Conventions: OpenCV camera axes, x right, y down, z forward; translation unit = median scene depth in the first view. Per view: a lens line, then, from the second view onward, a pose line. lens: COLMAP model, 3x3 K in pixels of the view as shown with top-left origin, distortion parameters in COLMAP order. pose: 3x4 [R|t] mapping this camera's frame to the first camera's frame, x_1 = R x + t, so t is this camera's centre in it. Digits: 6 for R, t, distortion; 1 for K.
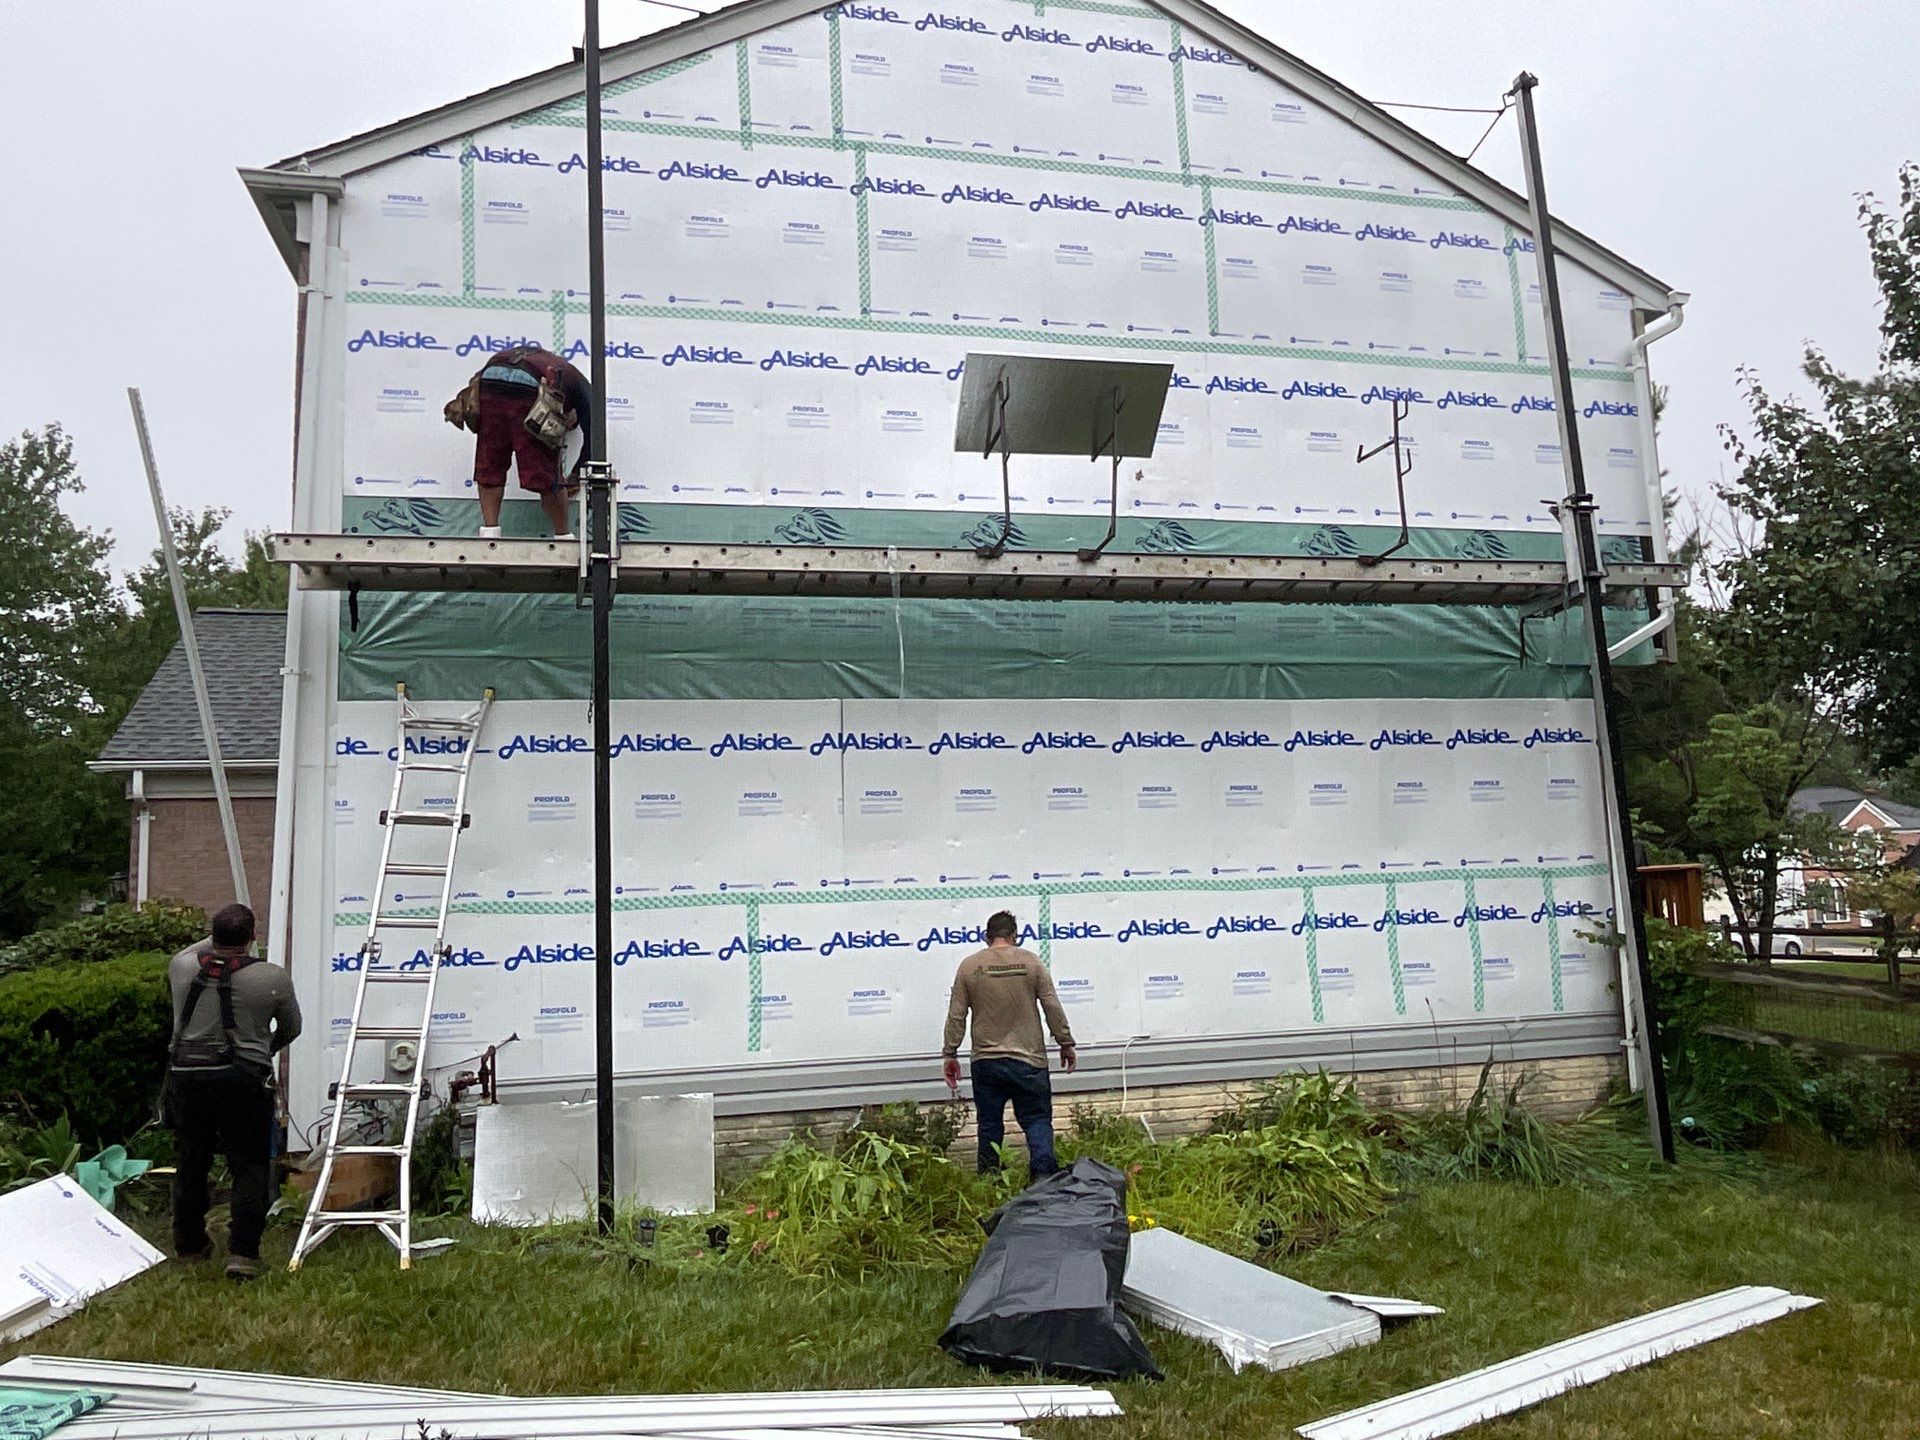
lens RADIAL K [[1369.6, 0, 959.4], [0, 1369.6, 721.6], [0, 0, 1]] dist [0.056540, -0.081066]
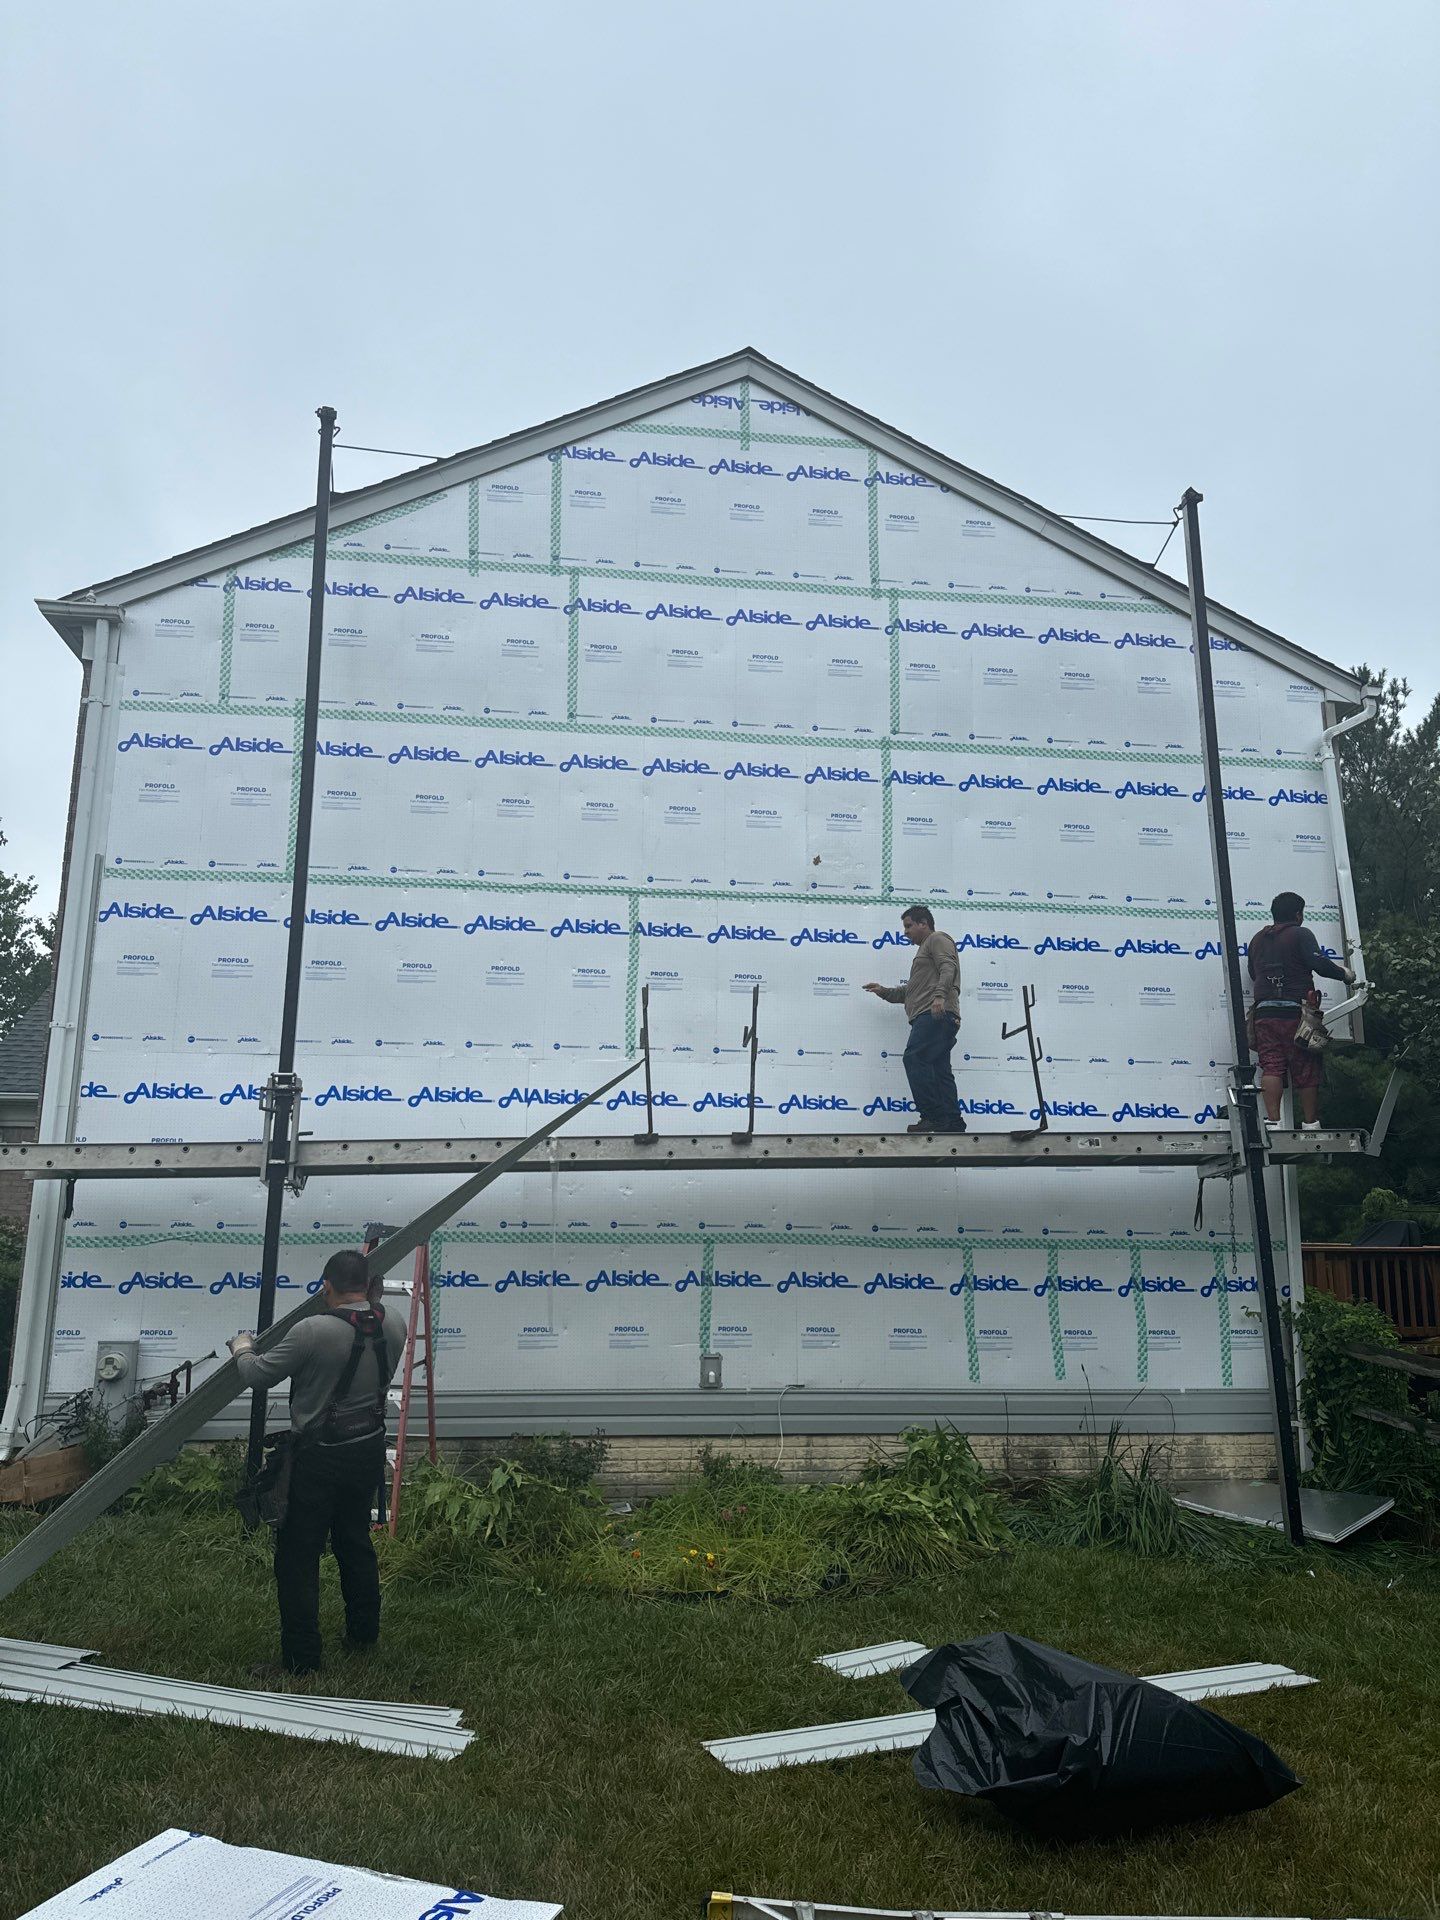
lens RADIAL K [[1369.6, 0, 710.5], [0, 1369.6, 956.8], [0, 0, 1]] dist [0.056540, -0.081066]
pose [[0.992324, 0.018950, -0.122201, 0.182008], [-0.028540, 0.996606, -0.077211, -0.015835], [0.120323, 0.080106, 0.989498, -0.076956]]
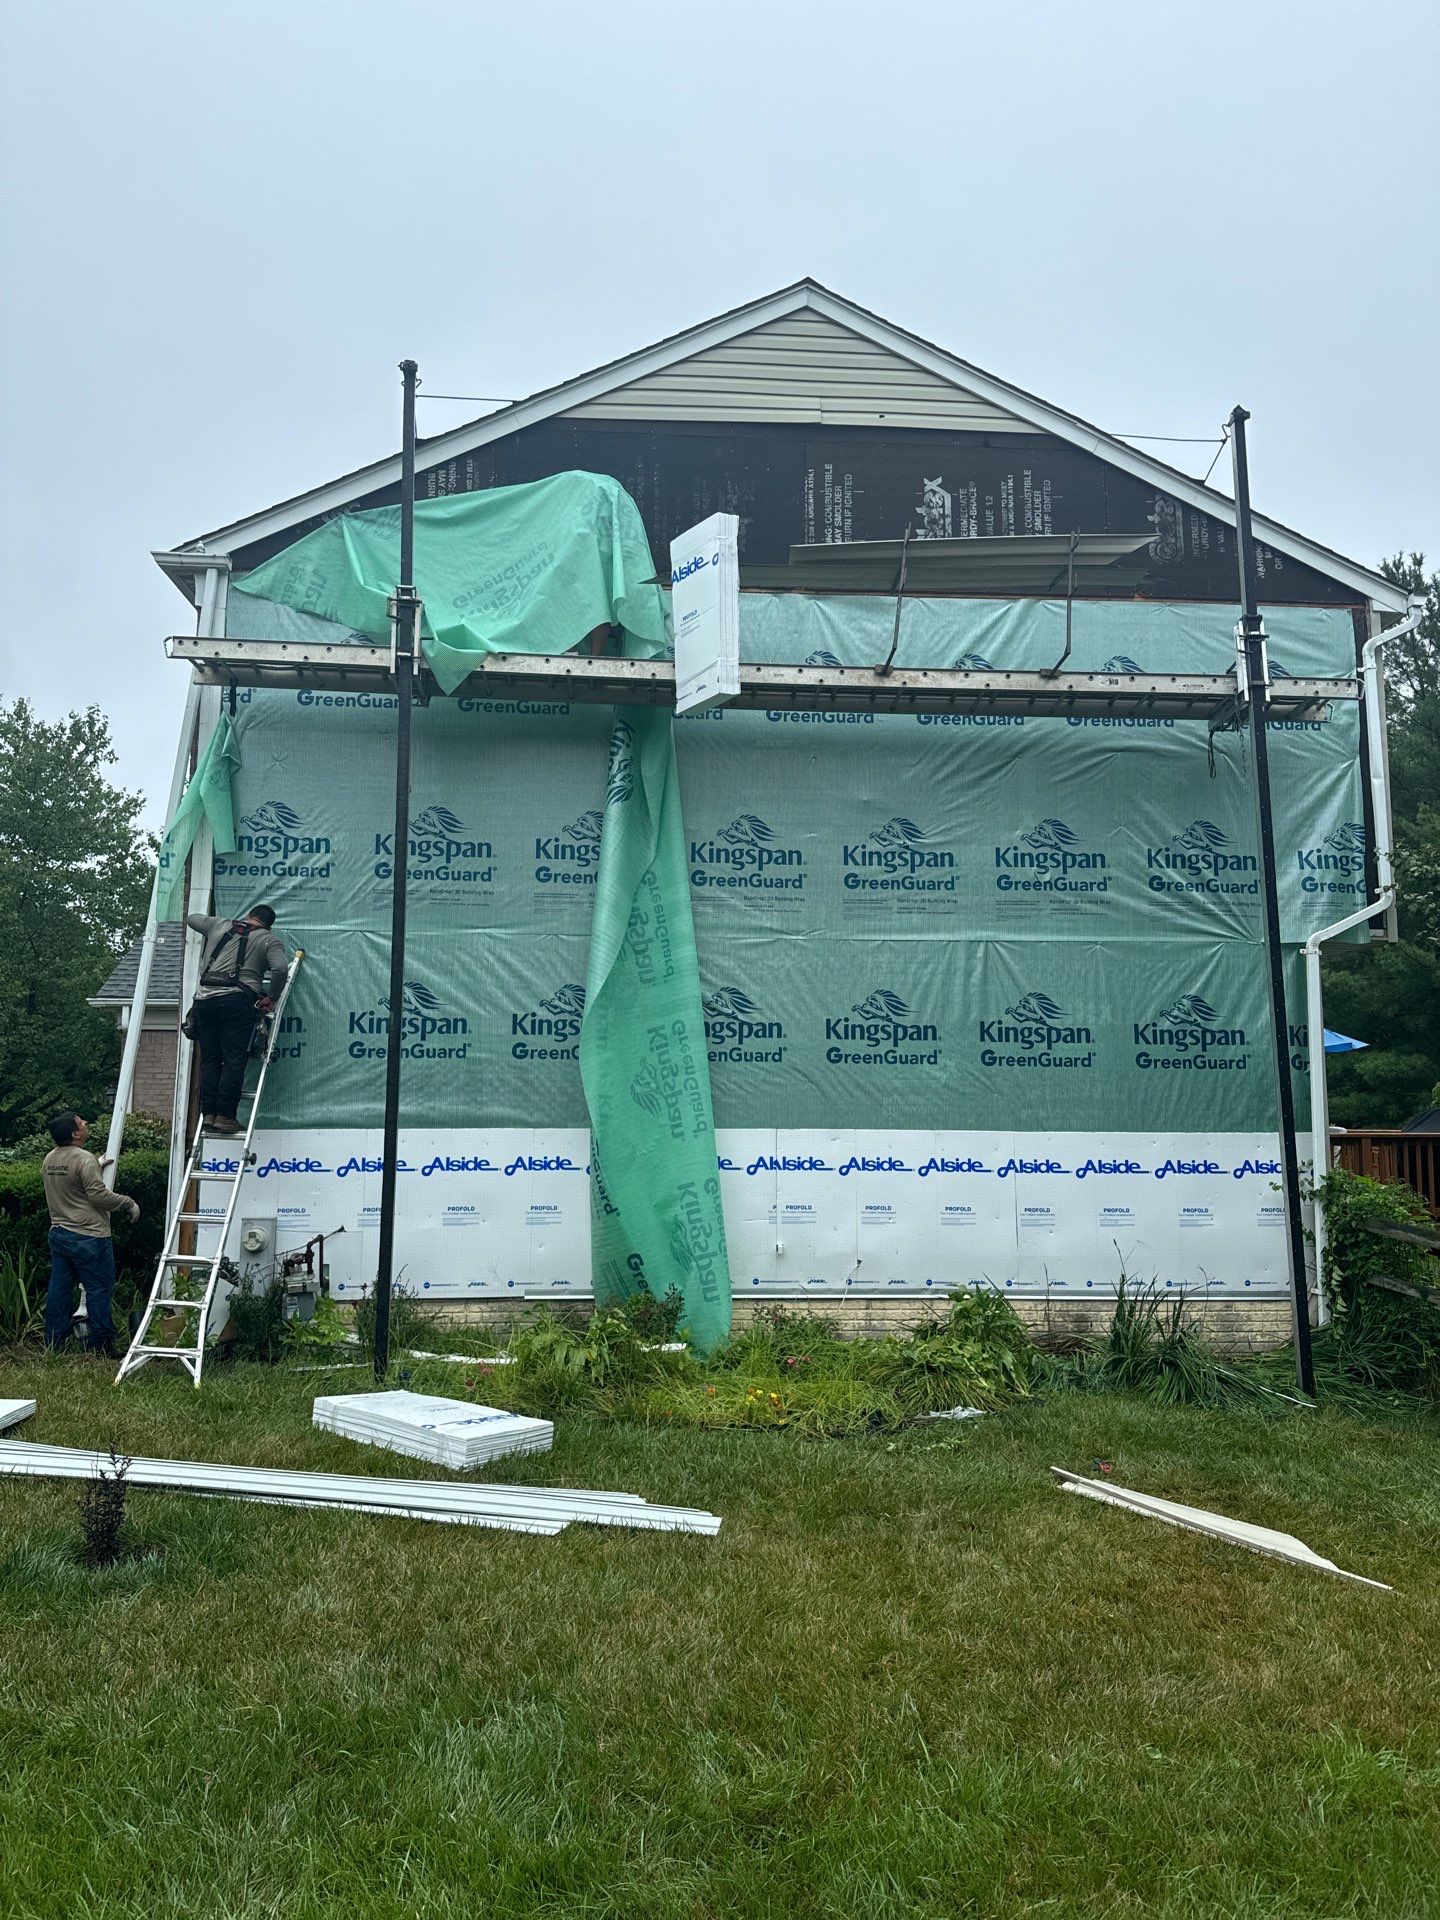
lens RADIAL K [[1369.6, 0, 722.8], [0, 1369.6, 972.9], [0, 0, 1]] dist [0.056540, -0.081066]
pose [[0.984295, 0.018155, -0.175595, 0.211761], [-0.016394, 0.999800, 0.011475, -0.025469], [0.175769, -0.008416, 0.984396, -0.165262]]
